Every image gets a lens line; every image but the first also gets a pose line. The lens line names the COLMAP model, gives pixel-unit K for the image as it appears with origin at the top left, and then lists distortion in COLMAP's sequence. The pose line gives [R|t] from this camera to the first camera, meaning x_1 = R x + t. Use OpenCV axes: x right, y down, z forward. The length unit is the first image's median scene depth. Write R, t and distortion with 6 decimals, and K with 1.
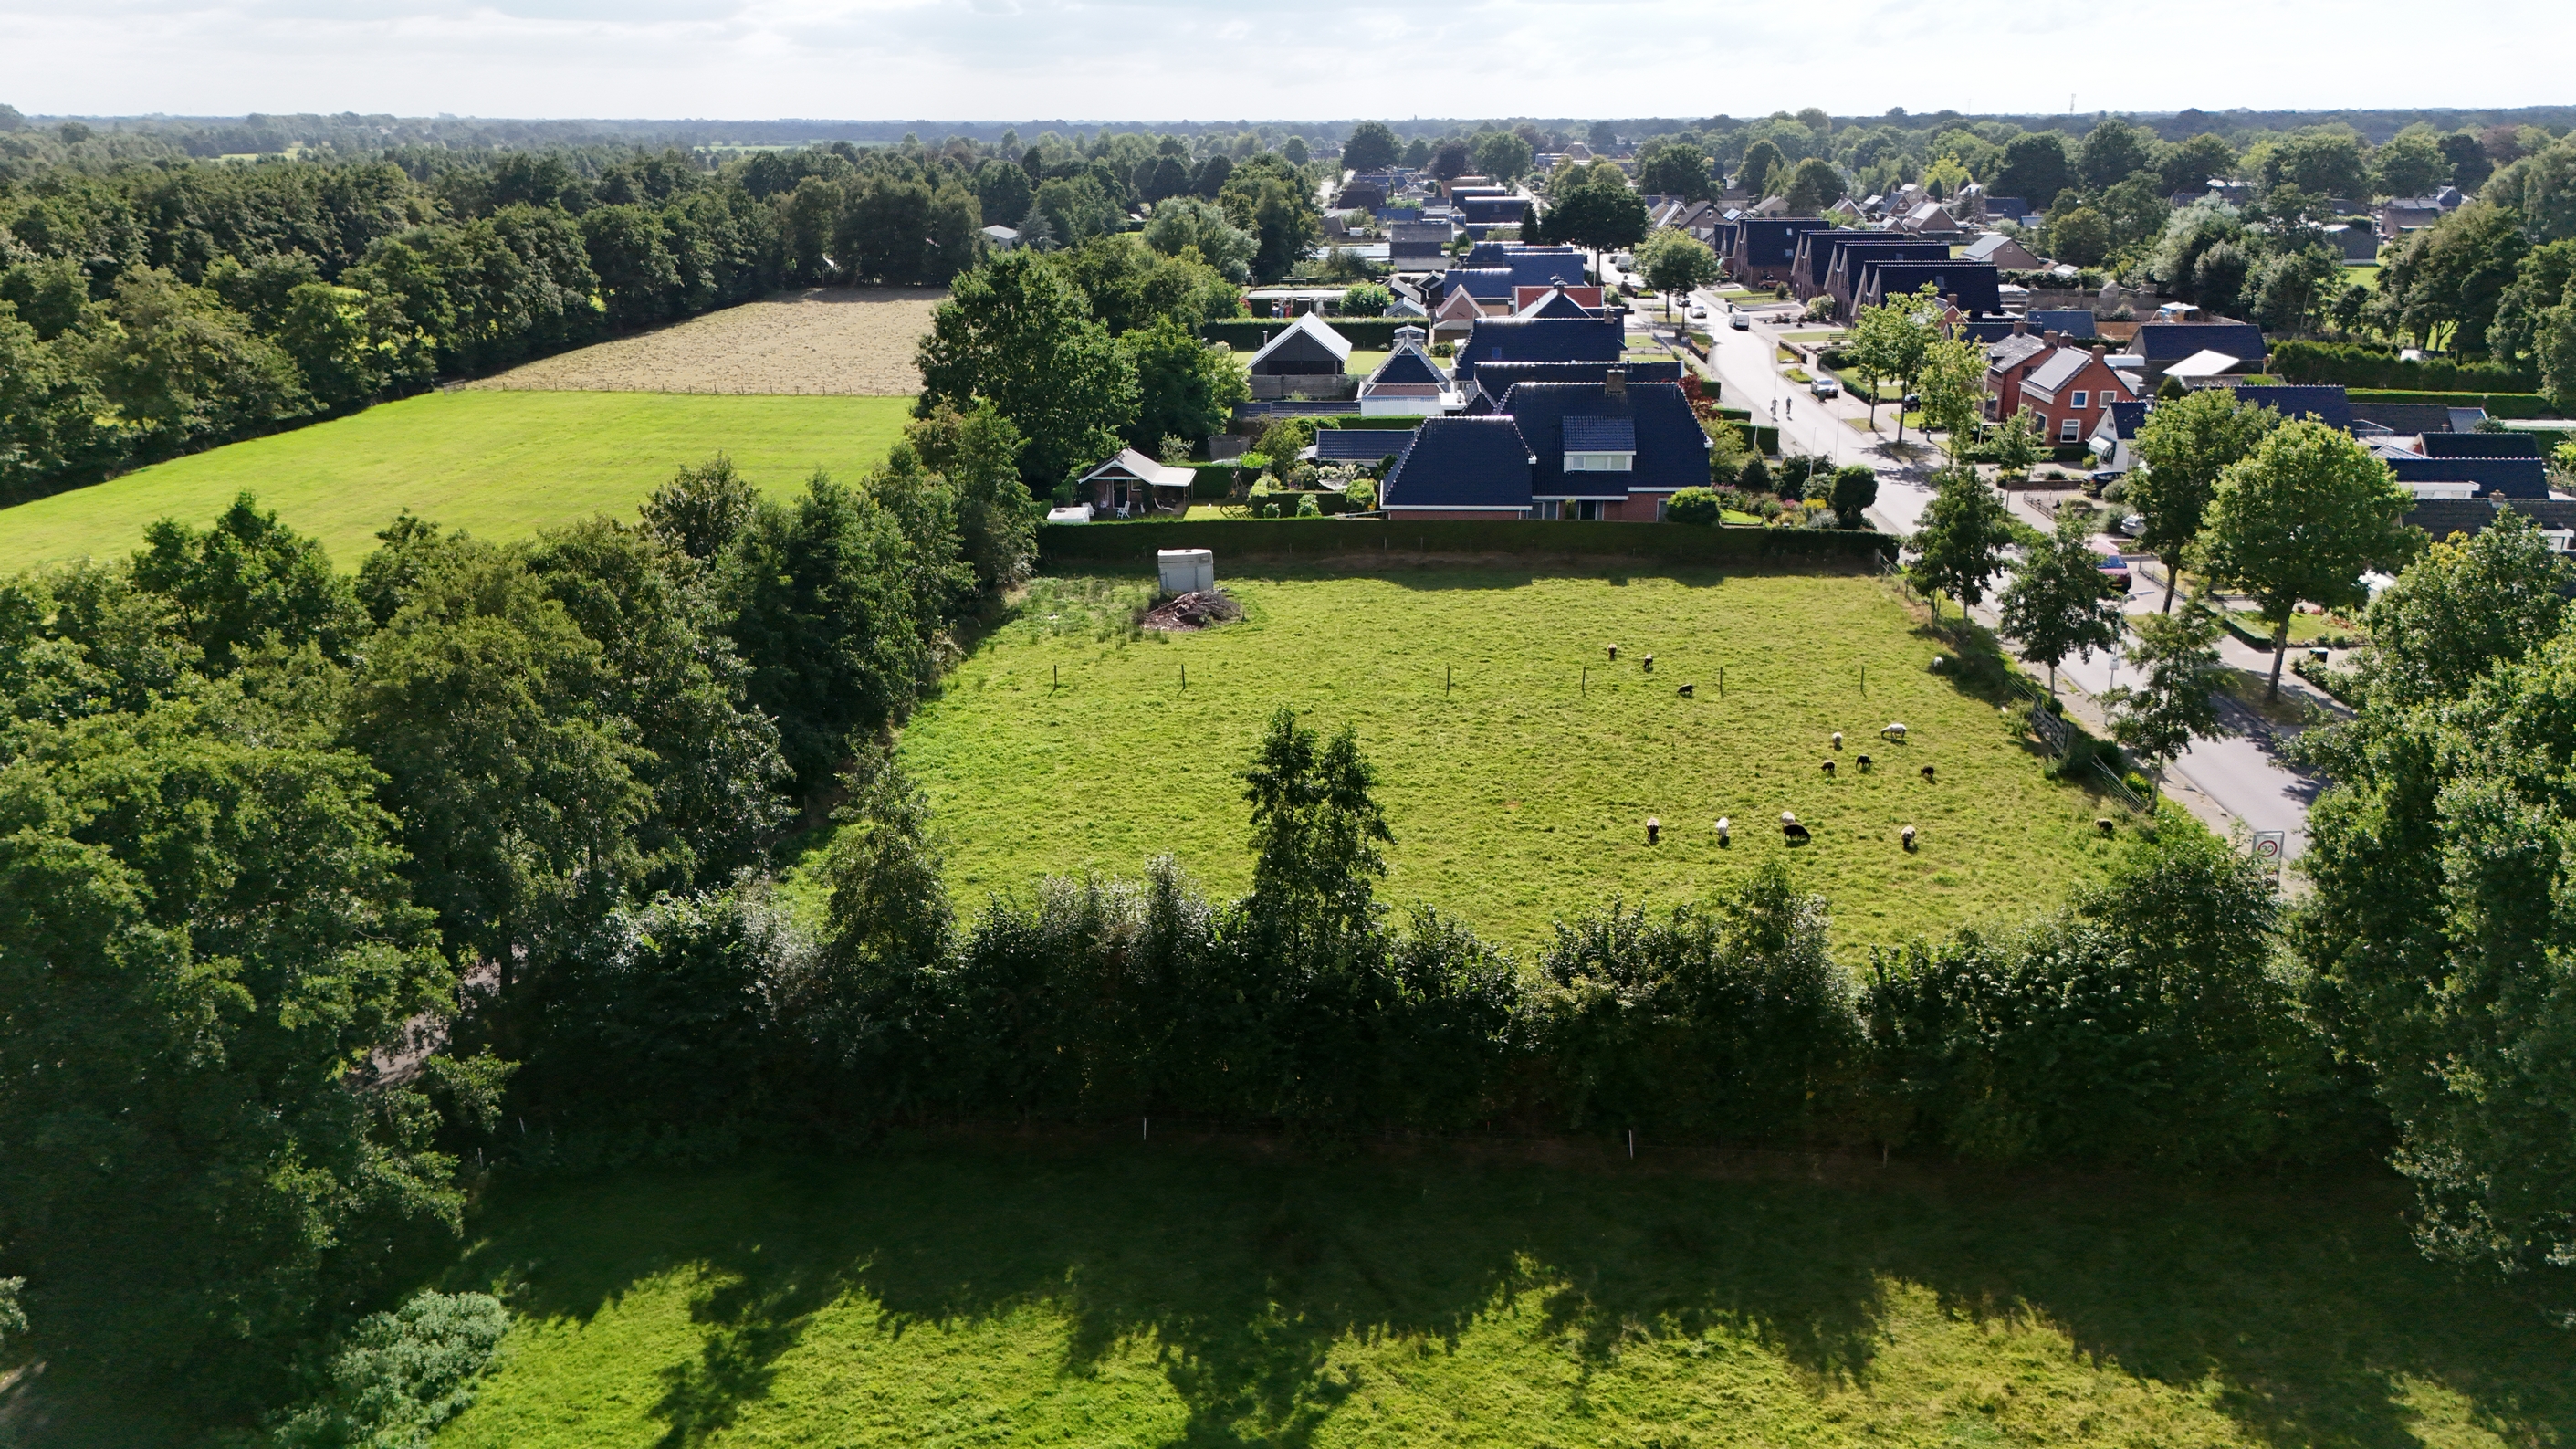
lens RADIAL K [[1917.2, 0, 1288.5], [0, 1917.2, 729.2], [0, 0, 1]] dist [0.076318, -0.067329]
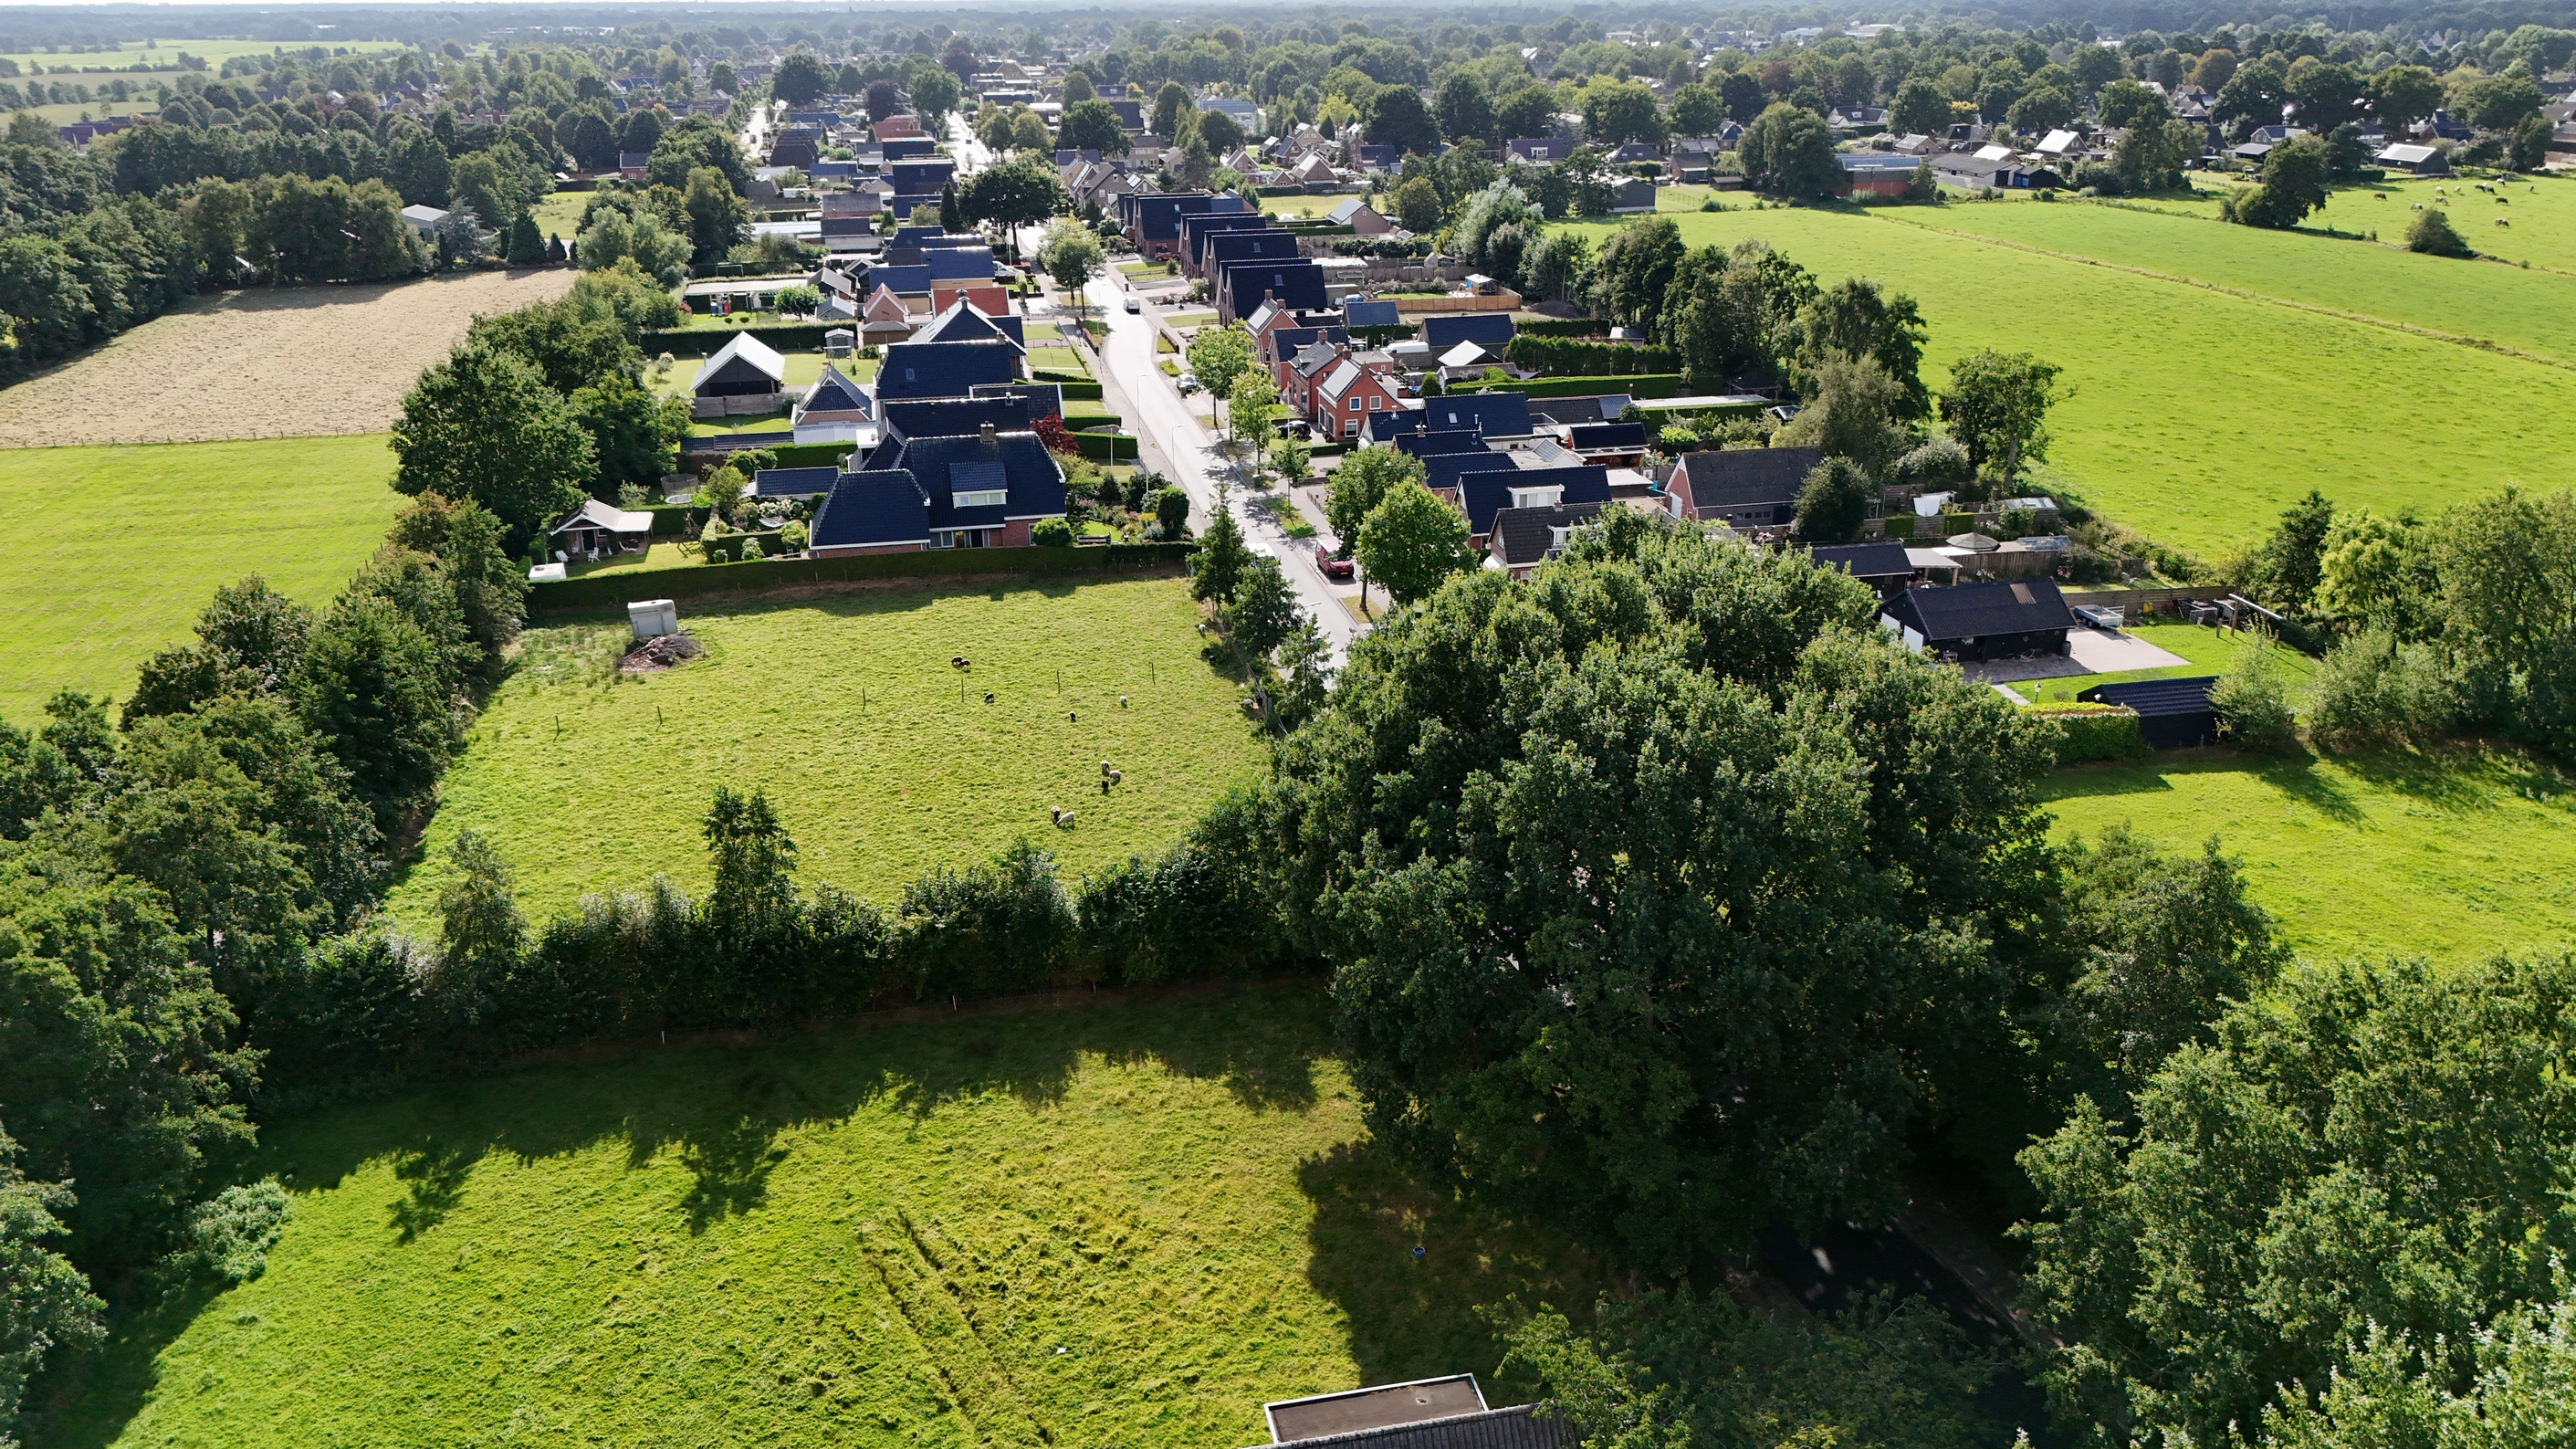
lens RADIAL K [[1917.2, 0, 1275.6], [0, 1917.2, 706.7], [0, 0, 1]] dist [0.076318, -0.067329]
pose [[0.964836, -0.102003, 0.242255, 0.030115], [0.092039, 0.994390, 0.052130, -0.057357], [-0.246214, -0.028000, 0.968811, -0.369723]]
